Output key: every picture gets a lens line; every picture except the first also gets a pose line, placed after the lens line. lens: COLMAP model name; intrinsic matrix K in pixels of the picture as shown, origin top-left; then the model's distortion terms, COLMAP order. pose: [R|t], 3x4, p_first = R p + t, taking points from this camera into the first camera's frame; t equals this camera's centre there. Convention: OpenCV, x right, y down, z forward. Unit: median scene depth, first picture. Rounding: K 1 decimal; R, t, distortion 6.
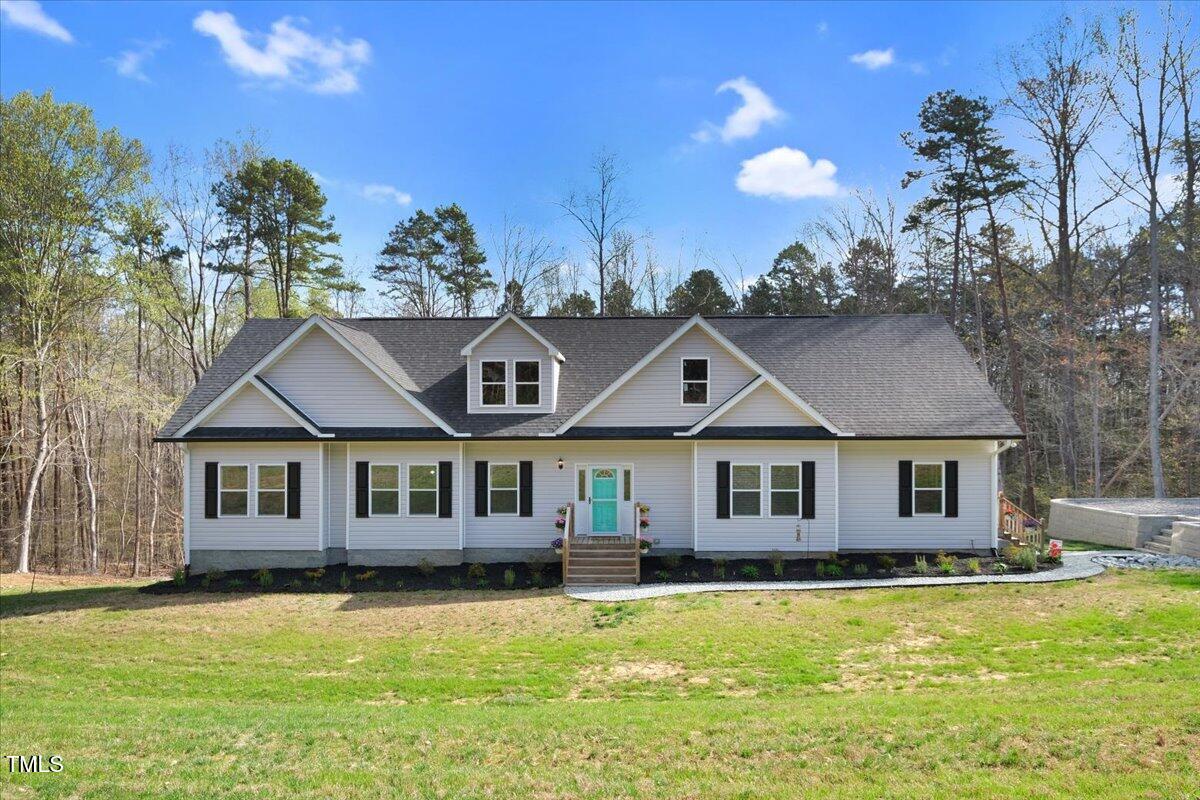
lens RADIAL K [[535.7, 0, 589.9], [0, 535.7, 403.3], [0, 0, 1]] dist [0.000762, -0.000864]
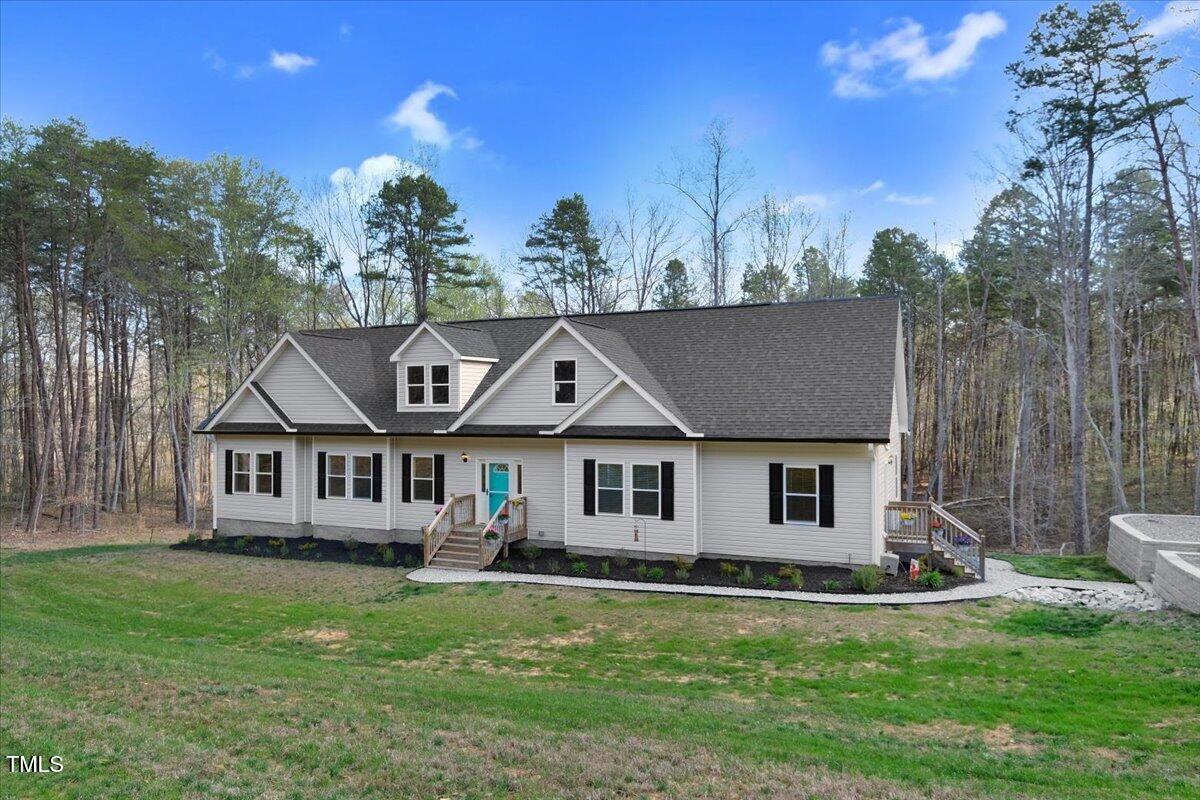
lens RADIAL K [[563.6, 0, 617.9], [0, 563.6, 379.9], [0, 0, 1]] dist [0.002647, -0.000658]
pose [[0.957129, -0.016111, -0.289212, 0.616872], [0.014224, 0.999862, -0.008626, -0.034315], [0.289311, 0.004143, 0.957226, -0.021692]]
